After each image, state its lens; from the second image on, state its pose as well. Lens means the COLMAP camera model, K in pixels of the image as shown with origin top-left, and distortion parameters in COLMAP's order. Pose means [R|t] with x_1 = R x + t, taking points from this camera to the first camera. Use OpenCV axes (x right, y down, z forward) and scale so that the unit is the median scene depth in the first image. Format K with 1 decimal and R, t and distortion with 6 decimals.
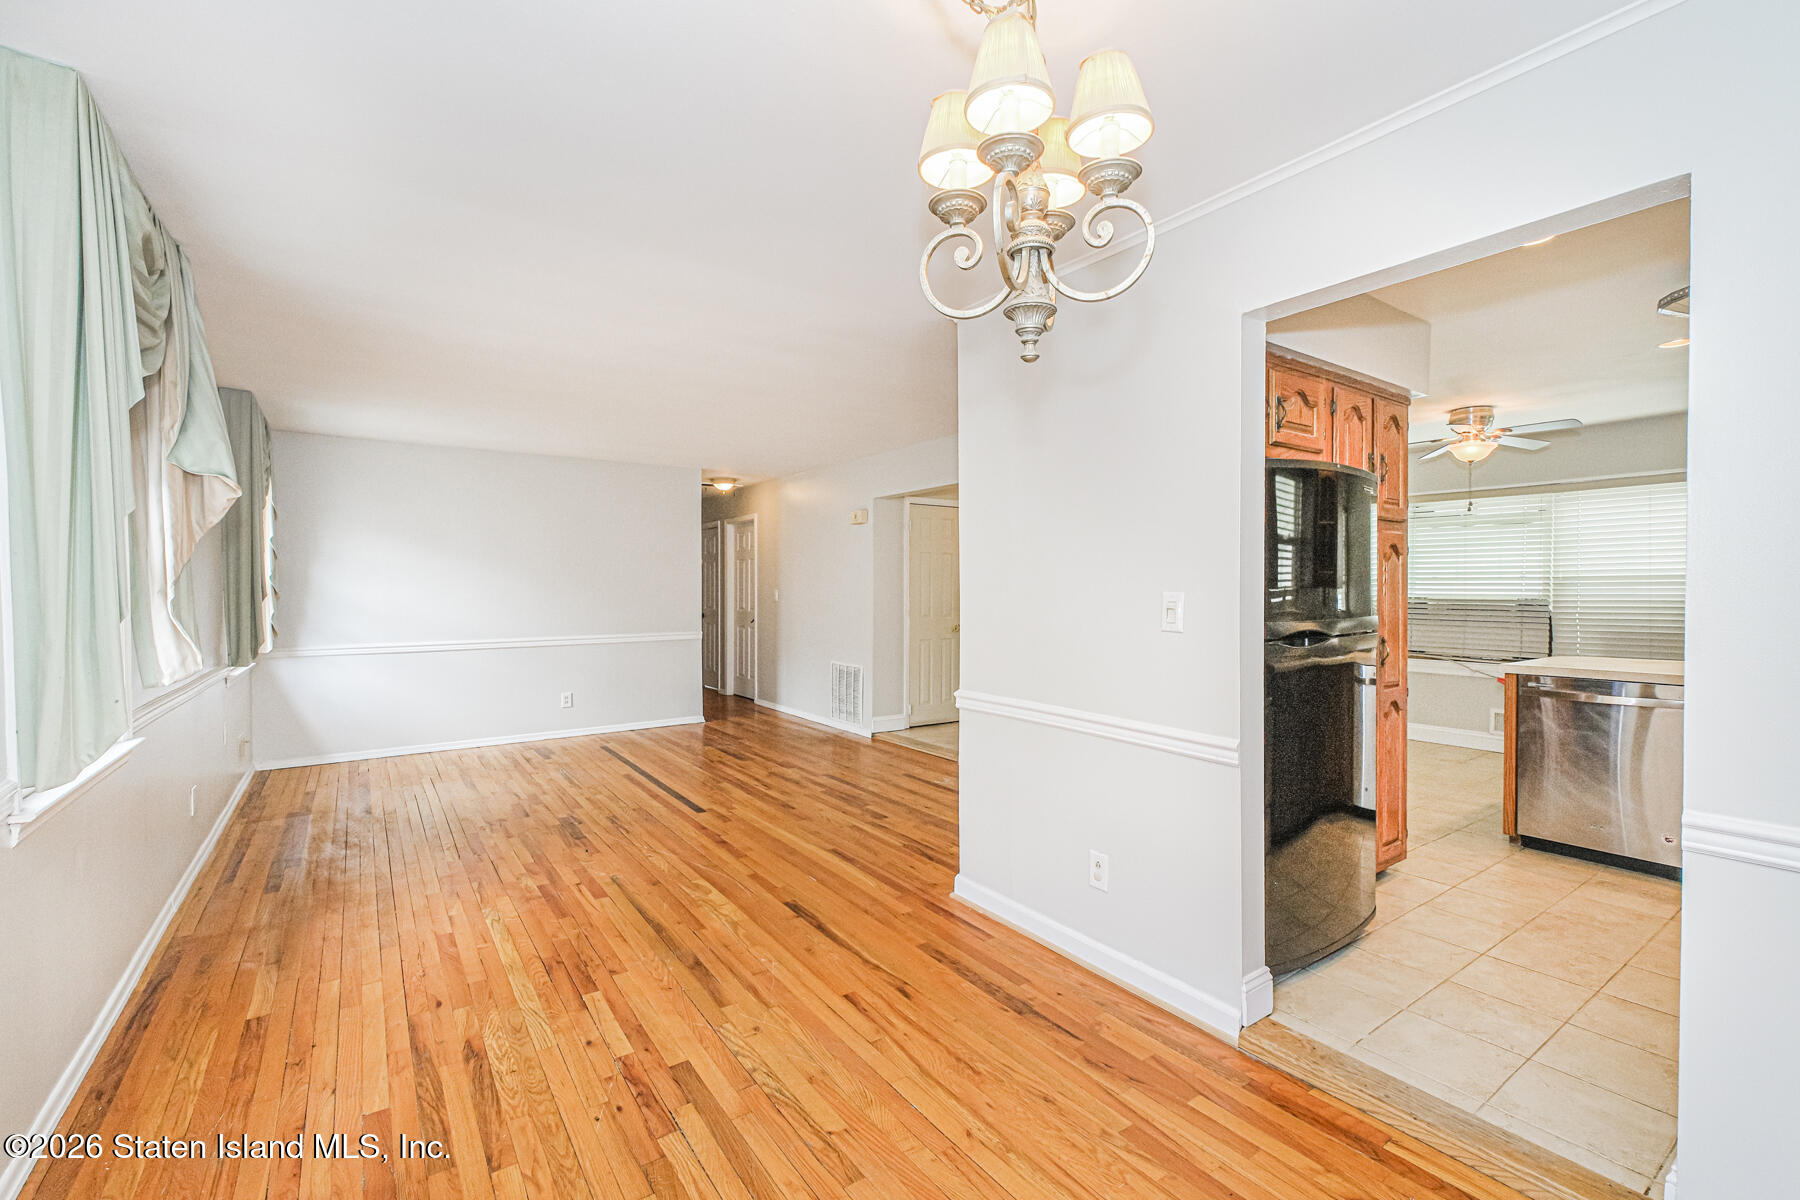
lens RADIAL K [[776.1, 0, 896.9], [0, 776.1, 595.7], [0, 0, 1]] dist [-0.001867, -0.000075]
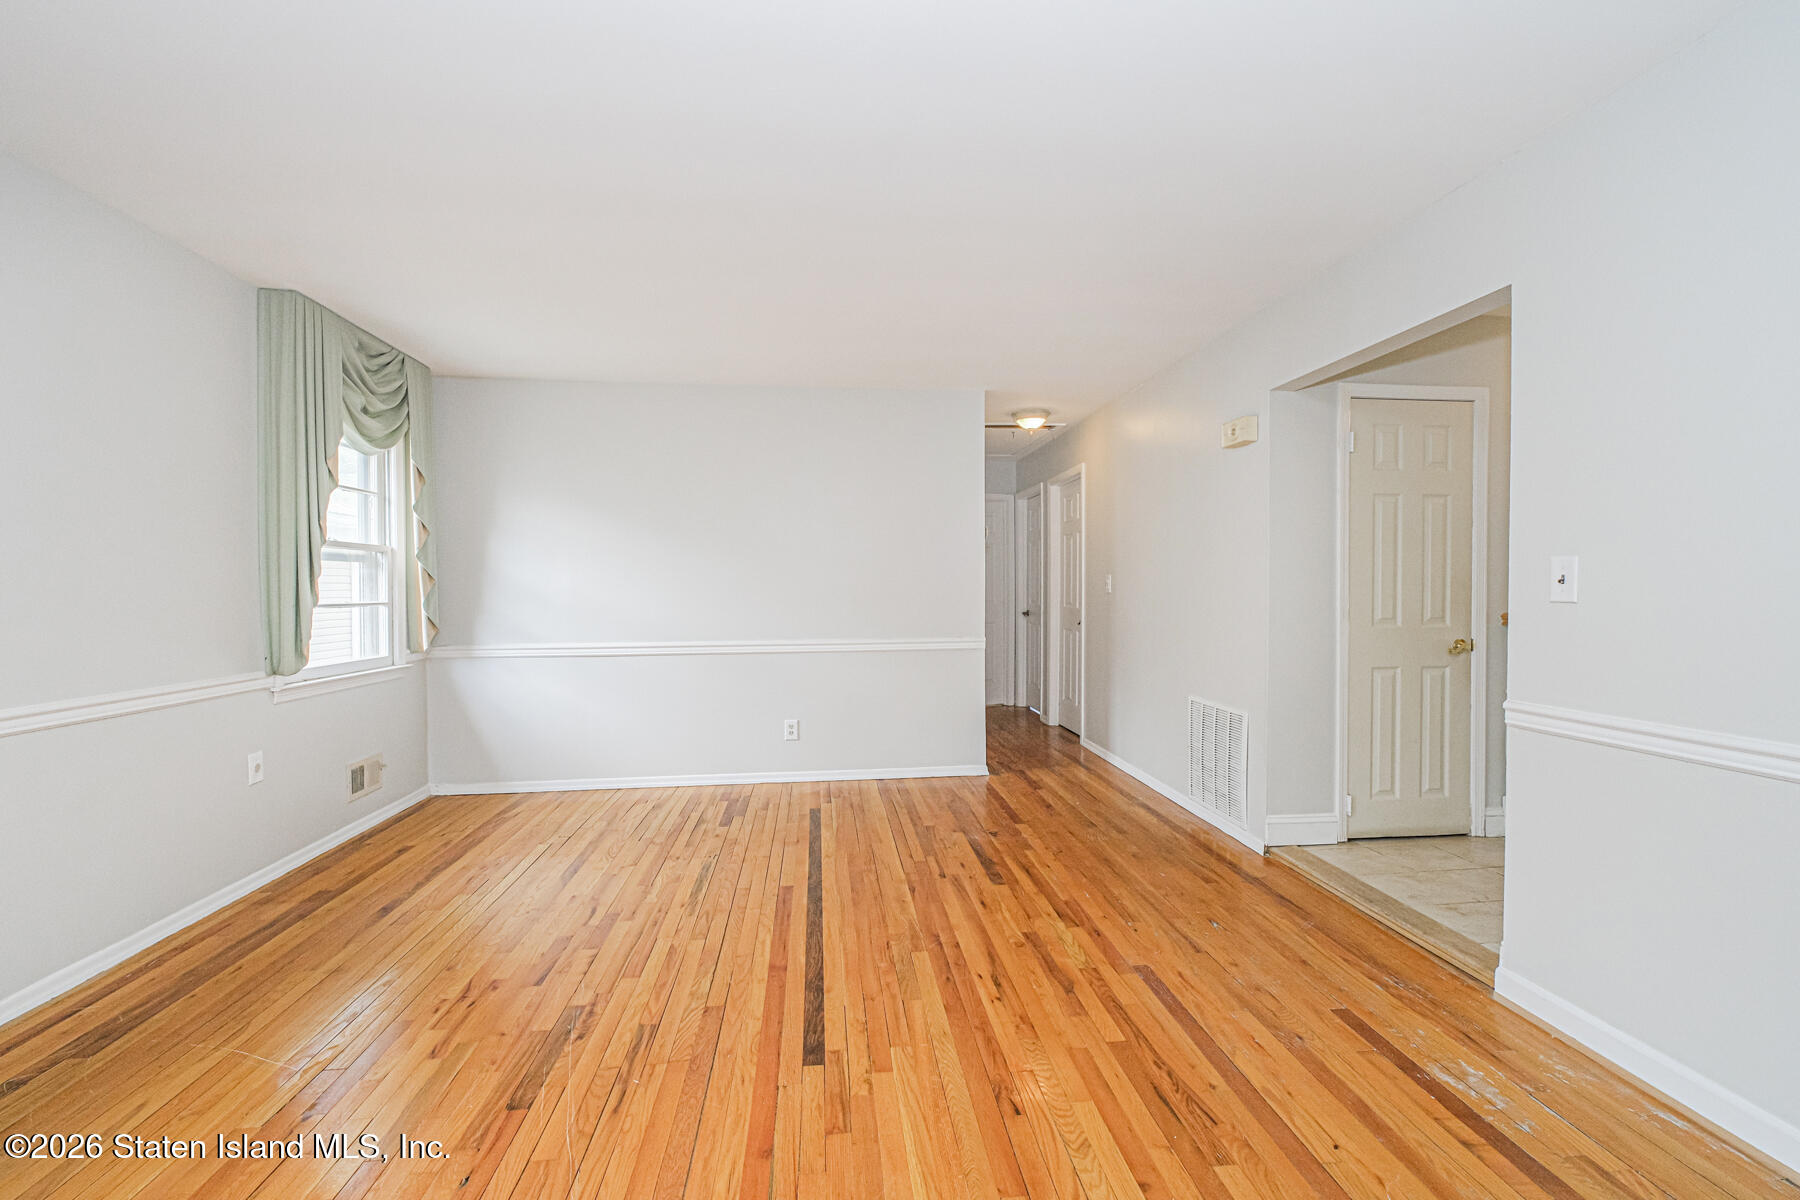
lens RADIAL K [[776.1, 0, 901.6], [0, 776.1, 597.1], [0, 0, 1]] dist [-0.001867, -0.000075]
pose [[0.880675, 0.004600, -0.473699, -0.001043], [-0.002066, 0.999981, 0.005869, 0.008513], [0.473717, -0.004190, 0.880667, 0.423293]]
